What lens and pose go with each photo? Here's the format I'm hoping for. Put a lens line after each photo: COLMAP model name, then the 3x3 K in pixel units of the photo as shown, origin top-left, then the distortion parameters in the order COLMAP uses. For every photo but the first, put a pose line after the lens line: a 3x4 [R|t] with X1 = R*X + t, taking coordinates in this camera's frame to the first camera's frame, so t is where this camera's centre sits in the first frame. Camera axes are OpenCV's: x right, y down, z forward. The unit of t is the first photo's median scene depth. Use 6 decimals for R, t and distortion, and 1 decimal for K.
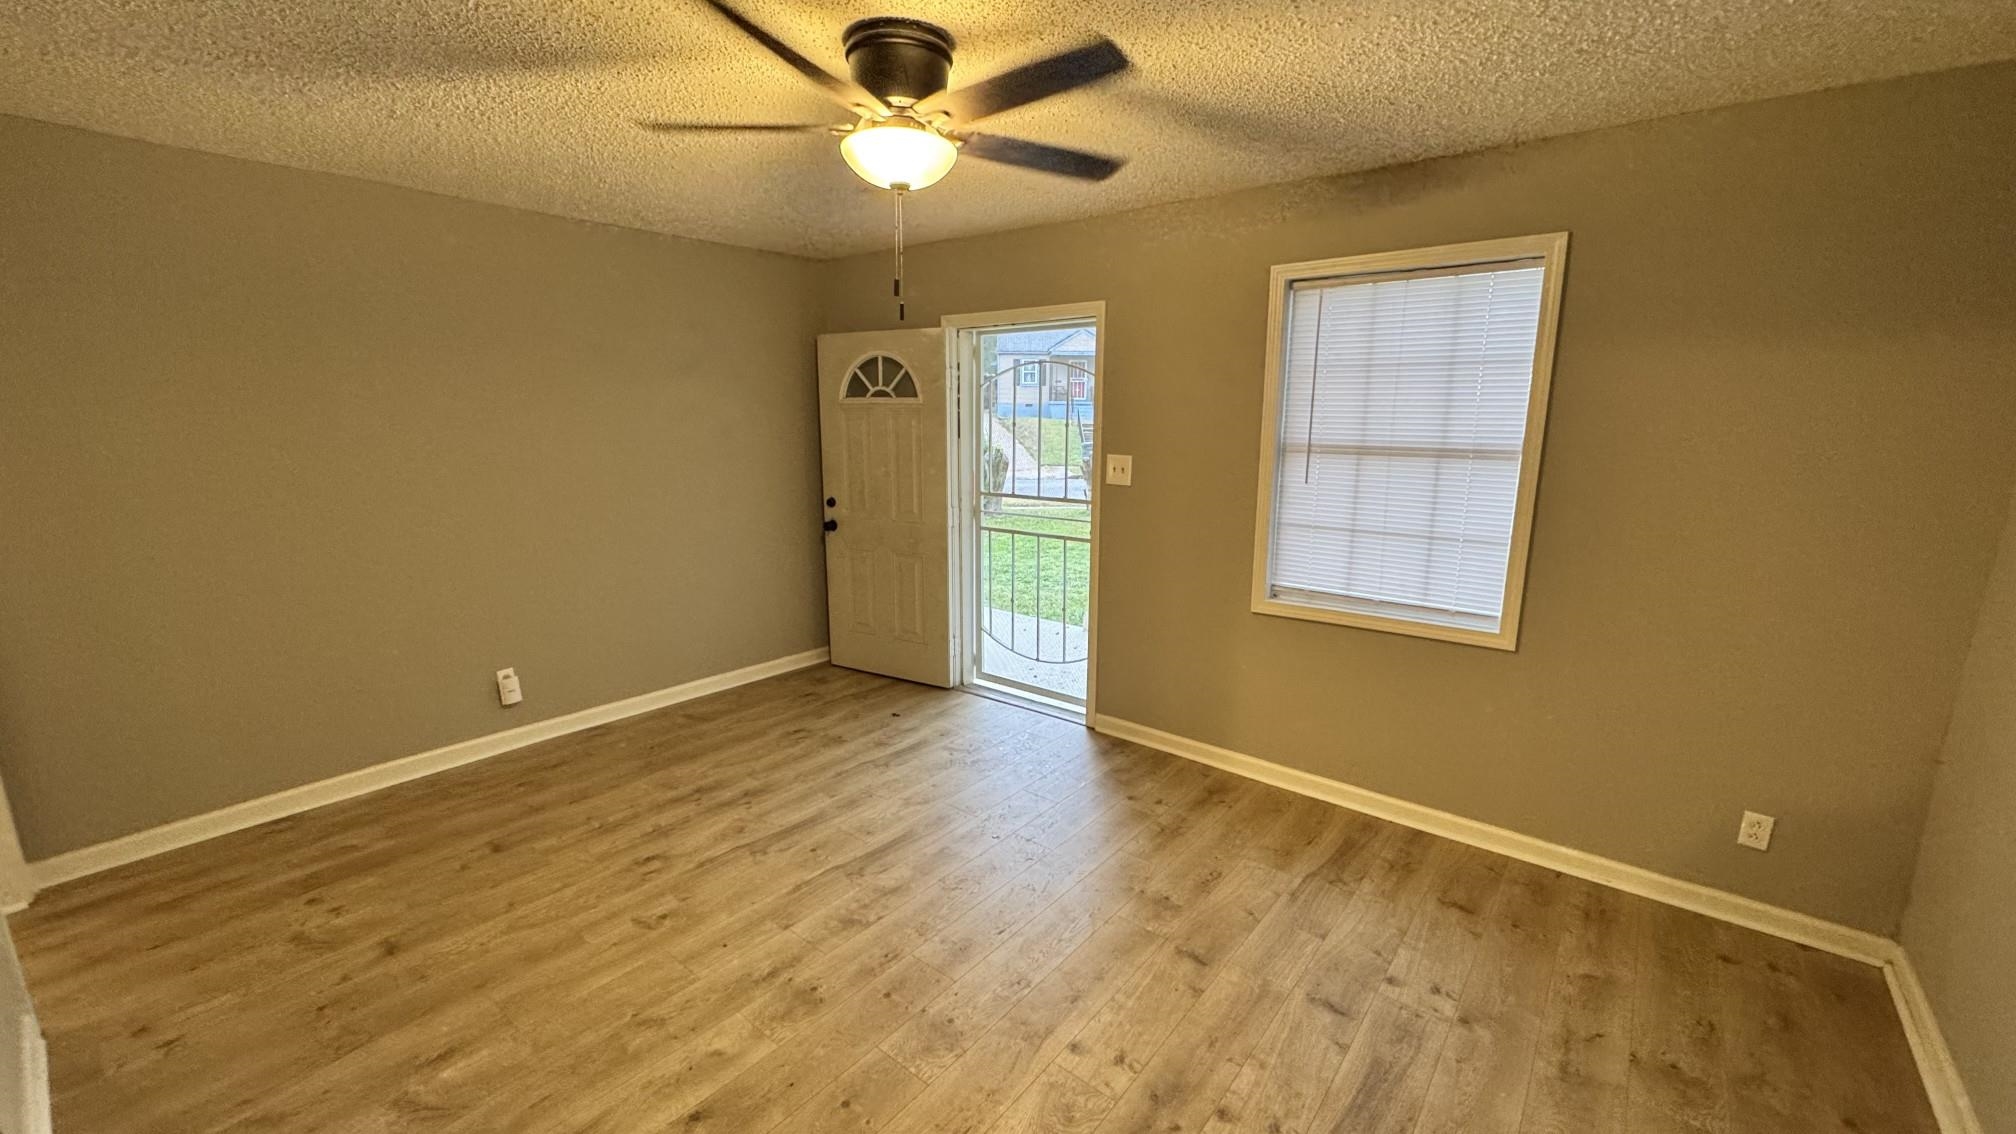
lens RADIAL K [[796.6, 0, 1010.2], [0, 796.6, 573.7], [0, 0, 1]] dist [-0.002794, 0.000839]
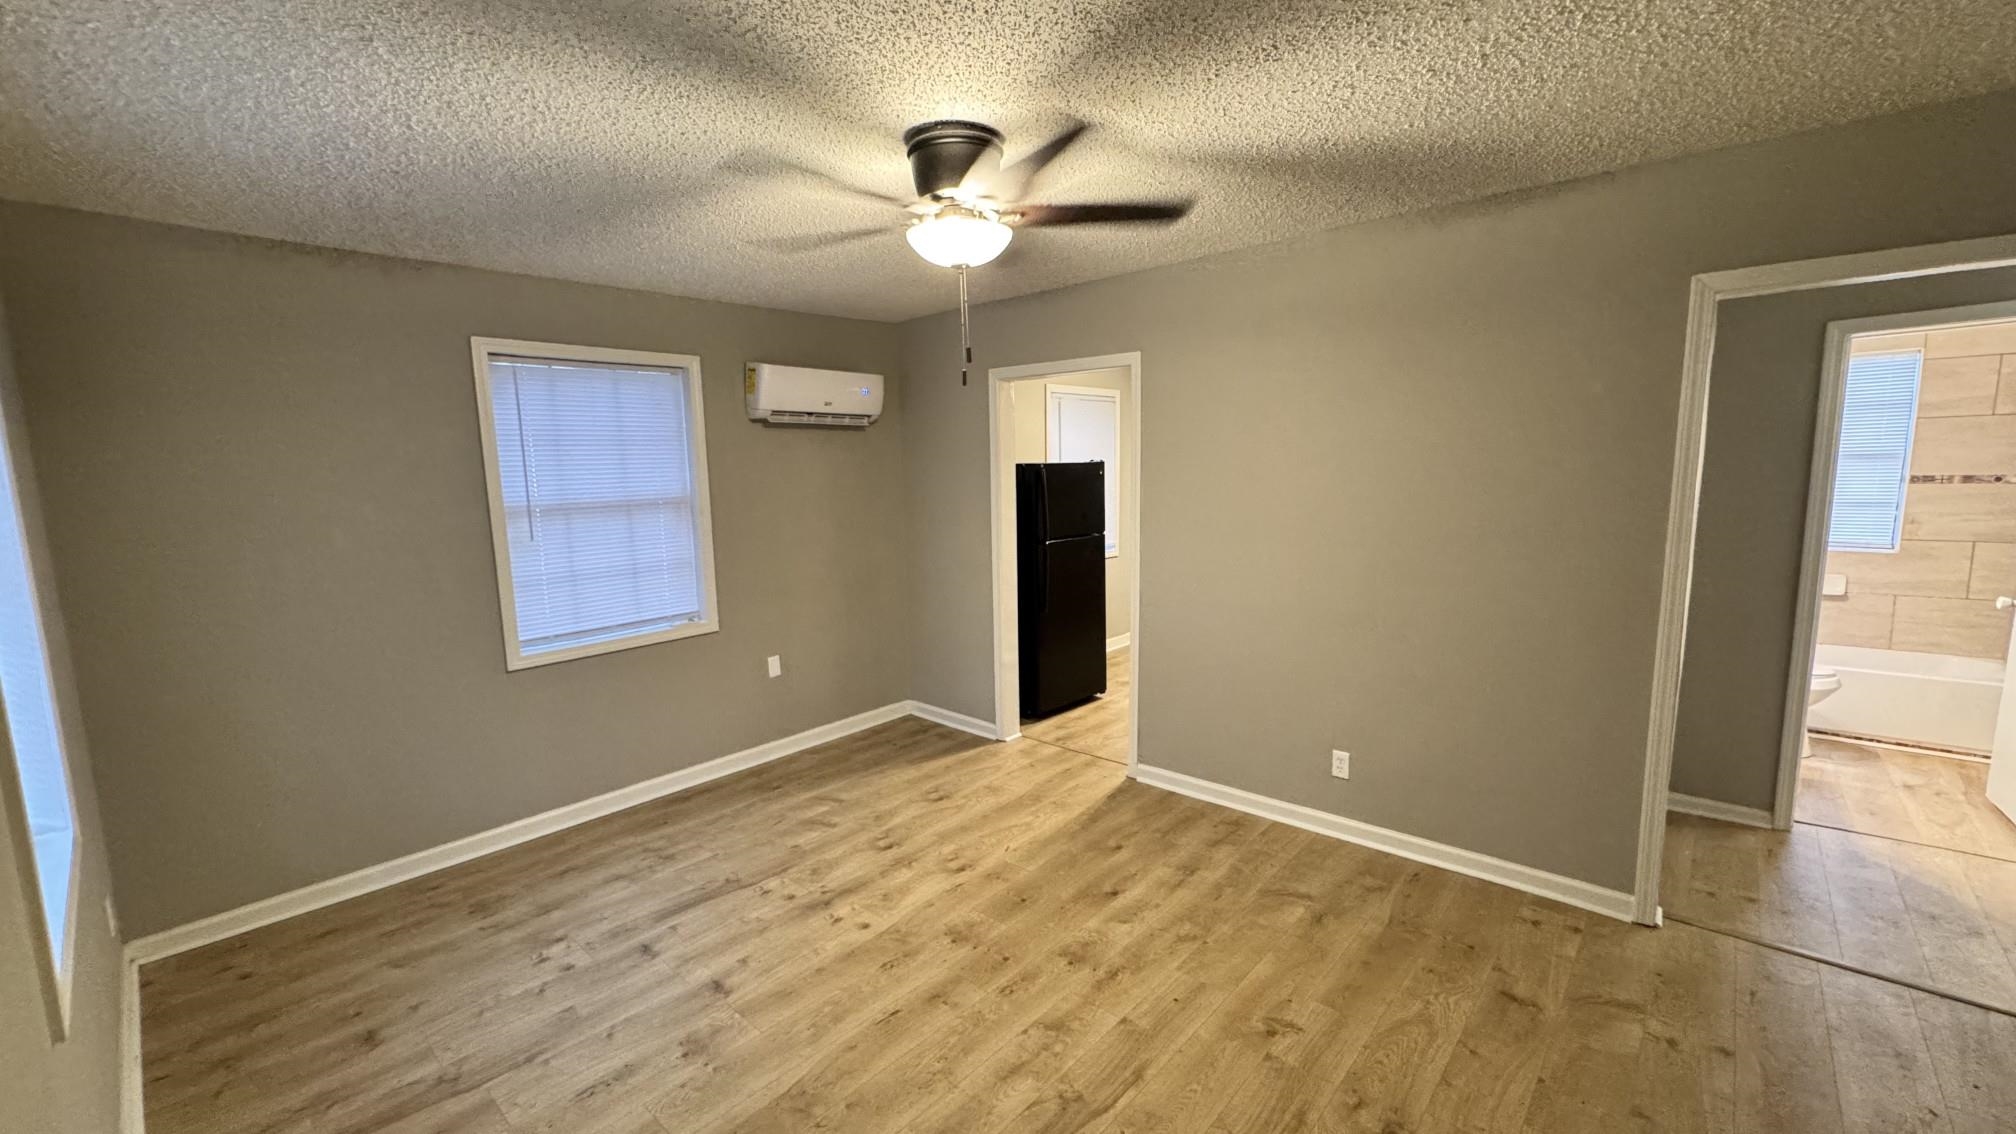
lens RADIAL K [[796.6, 0, 1010.2], [0, 796.6, 573.7], [0, 0, 1]] dist [-0.002794, 0.000839]
pose [[-0.998401, 0.009868, 0.055665, -0.225778], [0.028414, 0.938834, 0.343195, -0.397788], [-0.048873, 0.344228, -0.937613, 1.860385]]
